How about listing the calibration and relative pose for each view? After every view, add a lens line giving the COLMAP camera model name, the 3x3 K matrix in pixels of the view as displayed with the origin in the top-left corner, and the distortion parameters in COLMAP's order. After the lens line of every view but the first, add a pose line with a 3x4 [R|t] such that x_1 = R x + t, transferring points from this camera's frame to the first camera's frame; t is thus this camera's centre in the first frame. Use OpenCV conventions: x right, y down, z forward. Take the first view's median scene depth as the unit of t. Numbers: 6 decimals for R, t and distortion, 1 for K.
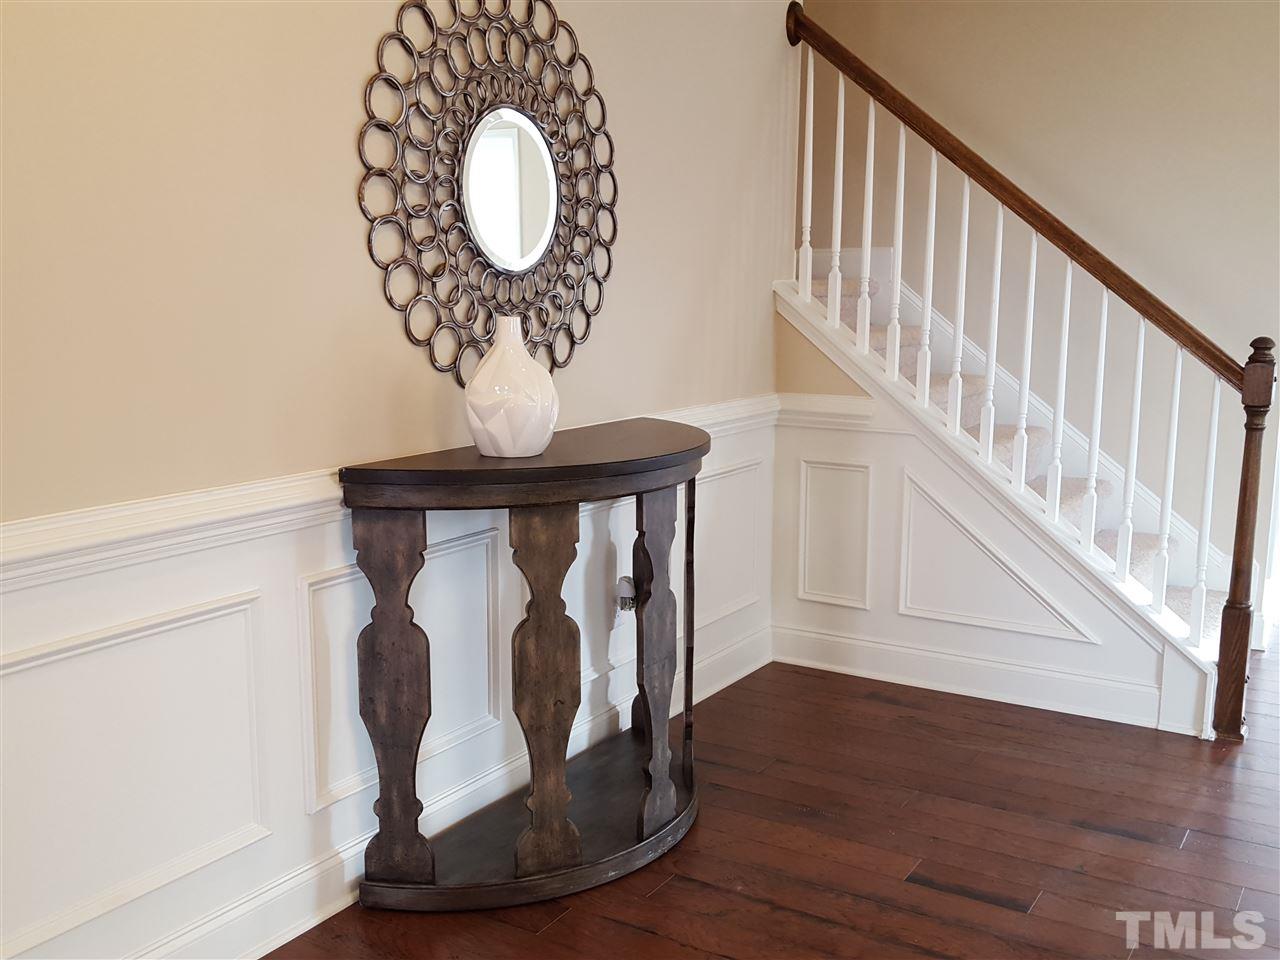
lens RADIAL K [[1232.1, 0, 640.0], [0, 1232.1, 480.0], [0, 0, 1]] dist [0.011005, 0.008305]
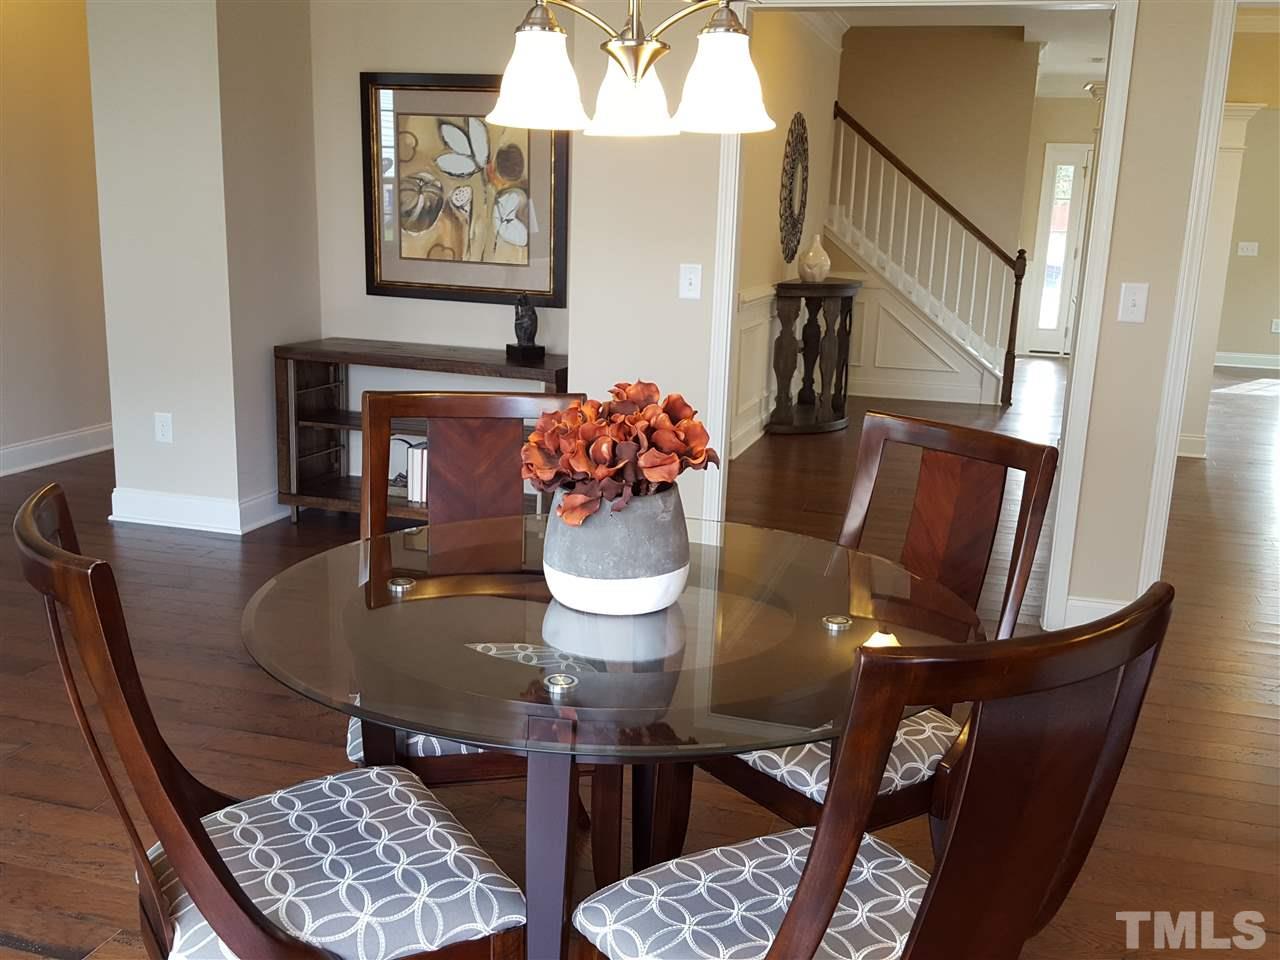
lens RADIAL K [[1057.8, 0, 640.0], [0, 1057.8, 480.0], [0, 0, 1]] dist [0.001045, -0.000387]
pose [[0.976327, -0.033032, 0.213761, -0.767287], [0.014026, 0.995859, 0.089822, 0.156390], [-0.215843, -0.084698, 0.972748, -1.028176]]
